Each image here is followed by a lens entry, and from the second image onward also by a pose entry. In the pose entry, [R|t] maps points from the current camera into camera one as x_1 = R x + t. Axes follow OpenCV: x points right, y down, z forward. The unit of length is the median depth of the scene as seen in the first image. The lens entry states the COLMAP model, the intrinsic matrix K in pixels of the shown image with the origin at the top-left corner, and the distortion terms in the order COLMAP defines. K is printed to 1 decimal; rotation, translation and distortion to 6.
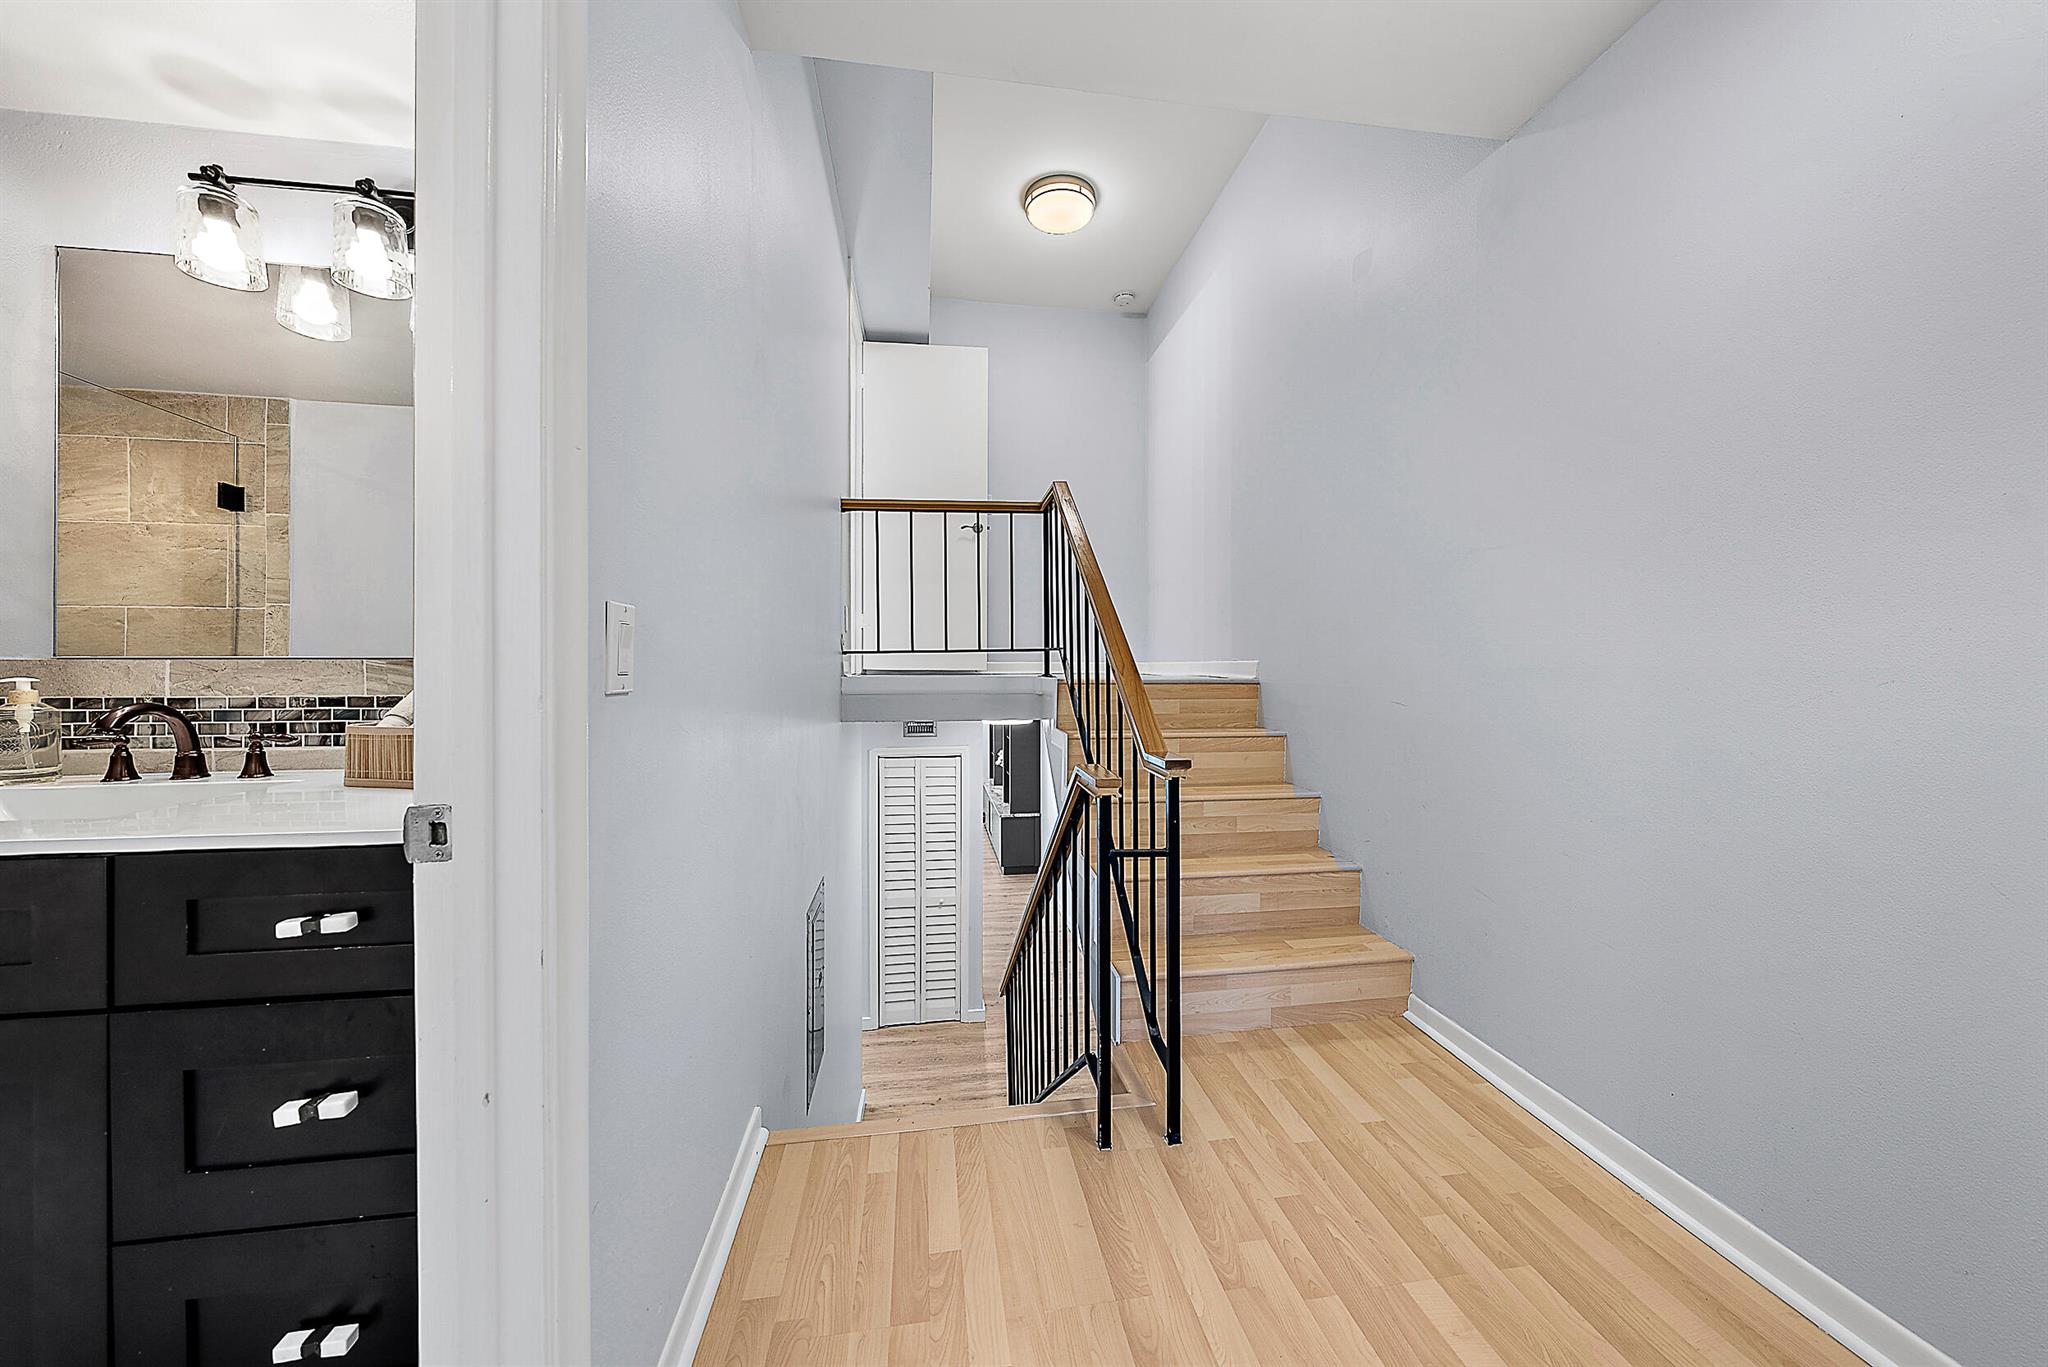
lens RADIAL K [[703.7, 0, 1032.2], [0, 703.7, 666.8], [0, 0, 1]] dist [-0.002356, -0.000008]
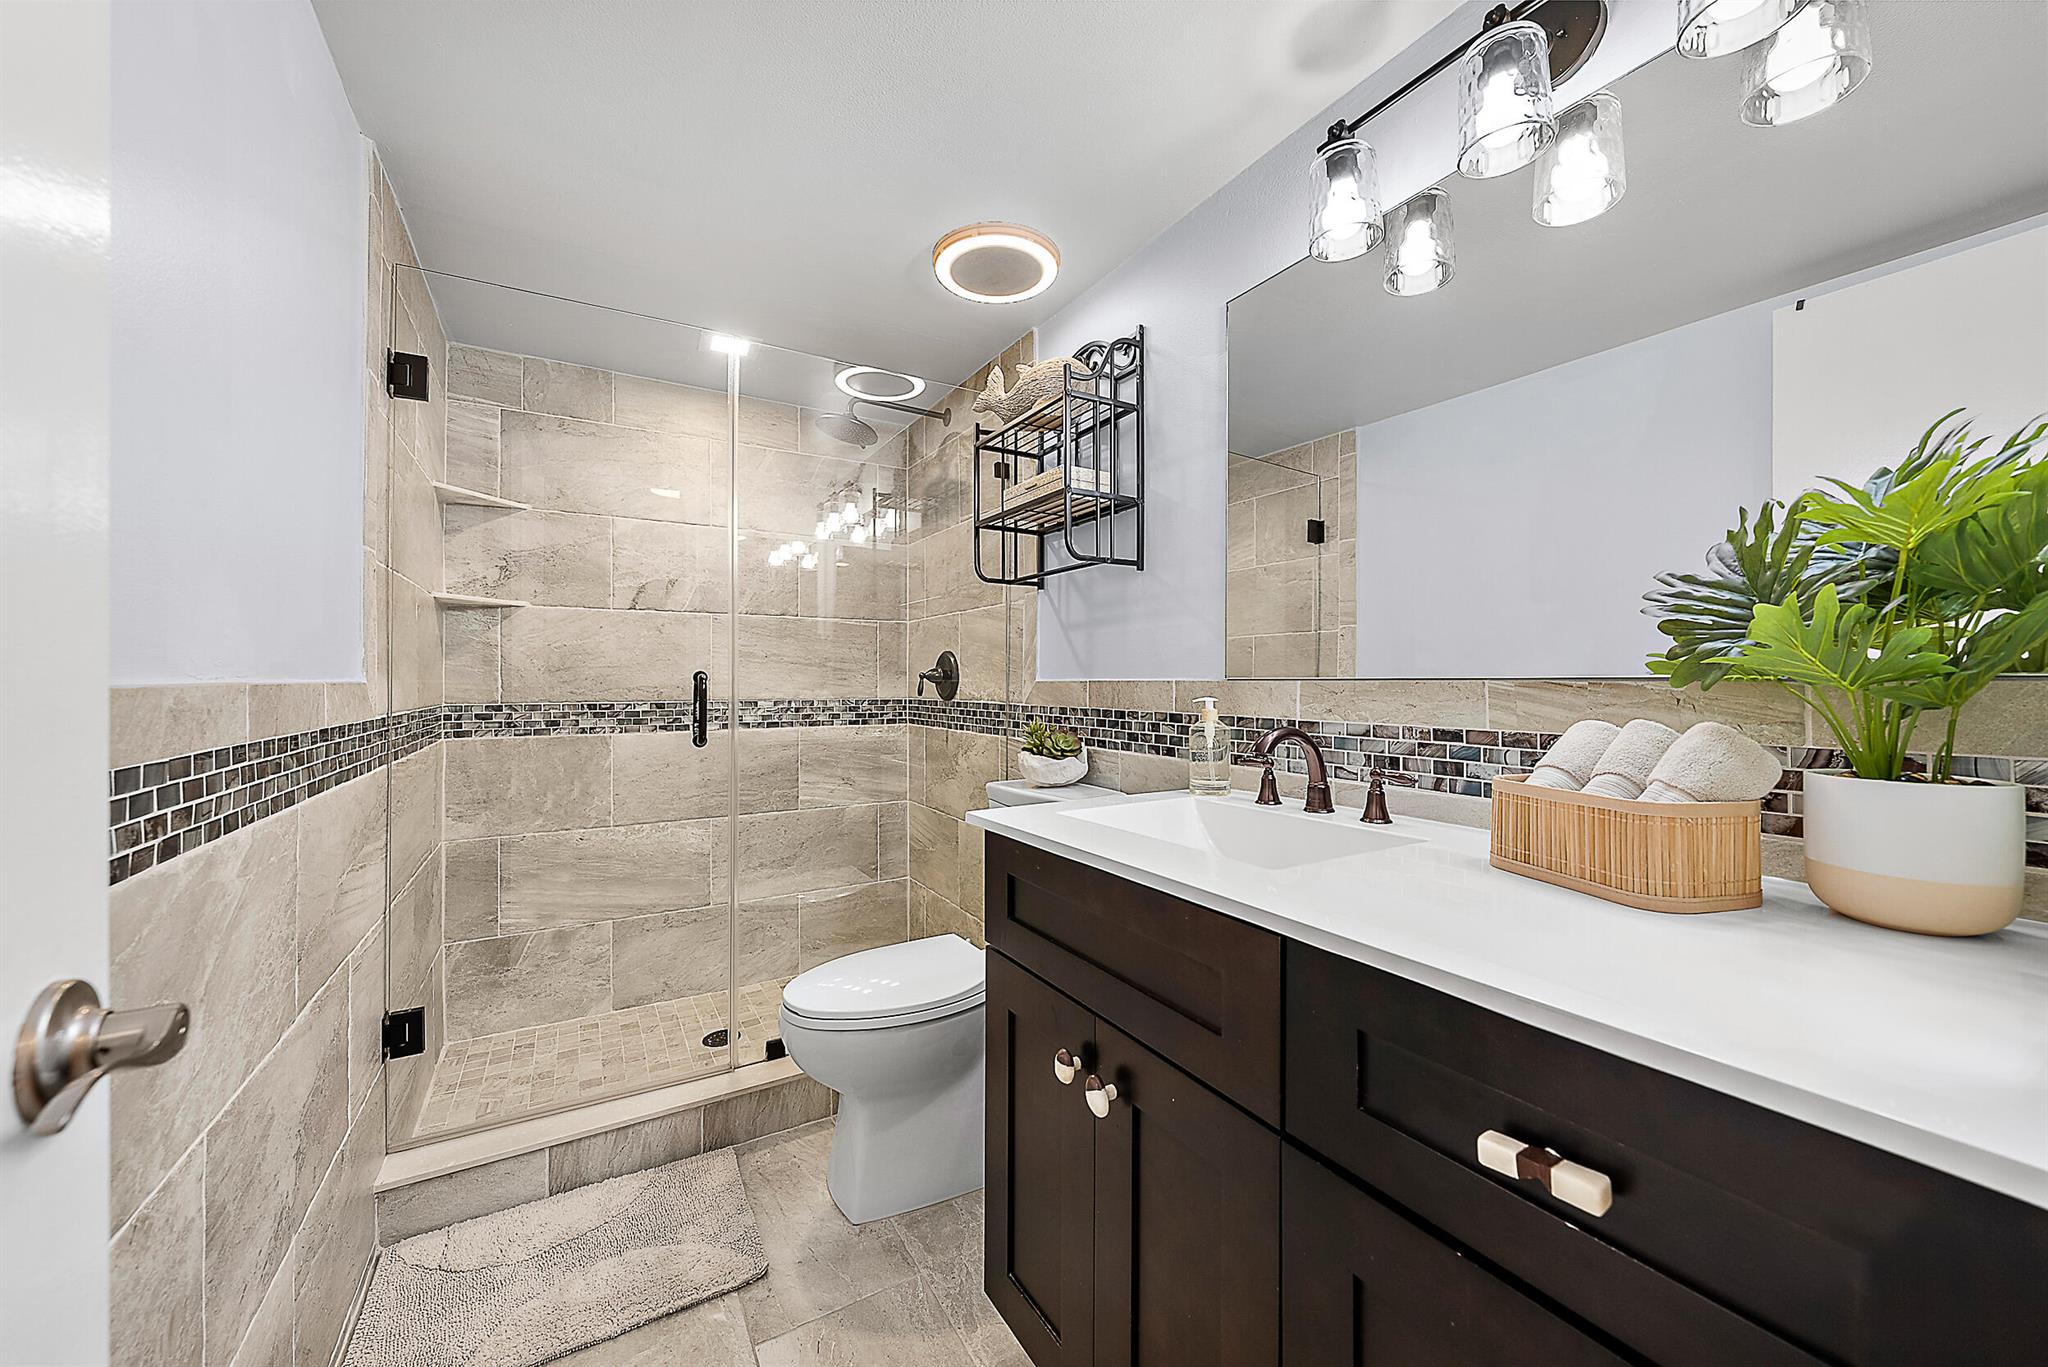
lens RADIAL K [[748.8, 0, 1033.7], [0, 748.8, 678.9], [0, 0, 1]] dist [-0.001449, -0.000089]
pose [[0.377699, -0.002419, -0.925925, -0.422040], [-0.002558, 0.999990, -0.003656, -0.007908], [0.925925, 0.003750, 0.377689, 0.278116]]
